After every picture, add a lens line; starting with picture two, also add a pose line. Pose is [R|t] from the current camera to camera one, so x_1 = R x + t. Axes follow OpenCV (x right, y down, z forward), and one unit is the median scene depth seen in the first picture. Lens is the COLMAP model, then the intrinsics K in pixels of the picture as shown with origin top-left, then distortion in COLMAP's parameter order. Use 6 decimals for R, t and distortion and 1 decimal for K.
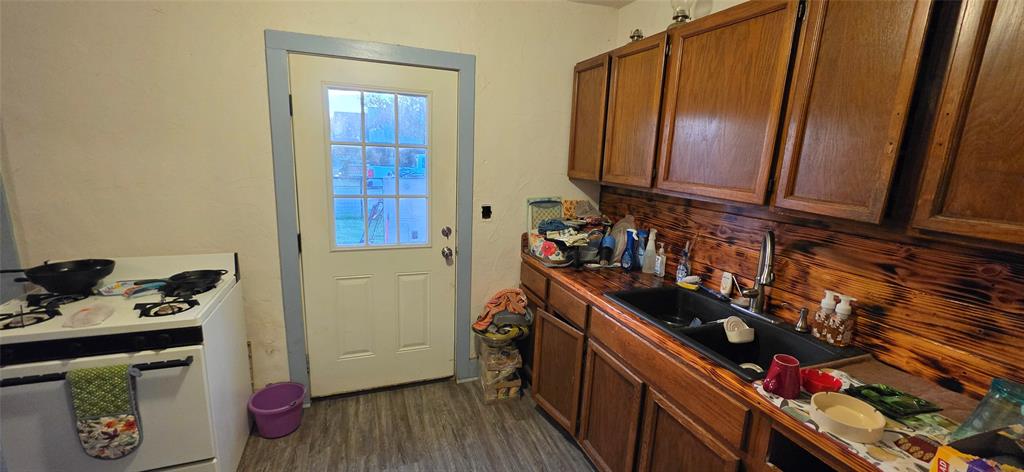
lens RADIAL K [[405.6, 0, 512.0], [0, 405.6, 236.0], [0, 0, 1]] dist [0.000671, 0.000070]
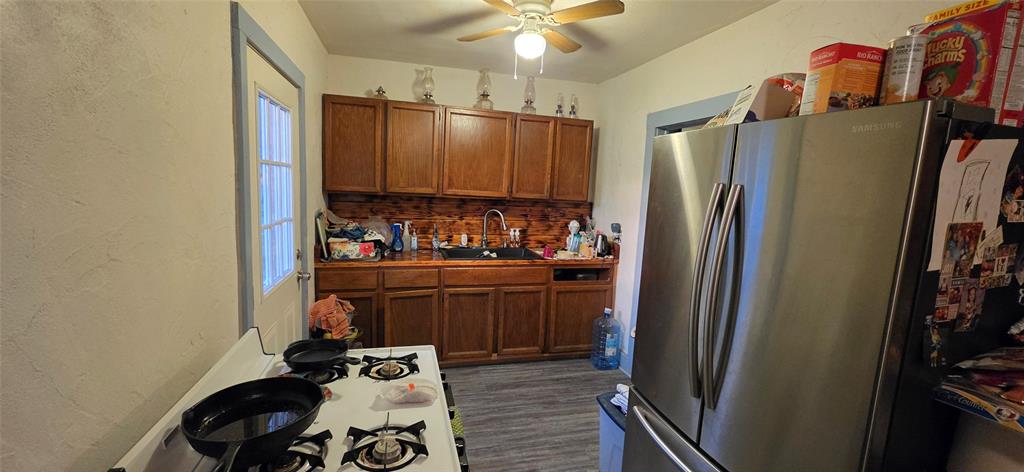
lens RADIAL K [[405.6, 0, 512.0], [0, 405.6, 236.0], [0, 0, 1]] dist [0.000671, 0.000070]
pose [[0.101207, -0.158428, 0.982170, -1.353056], [0.157250, 0.977376, 0.141451, -0.140652], [-0.982359, 0.140131, 0.123830, 0.522449]]
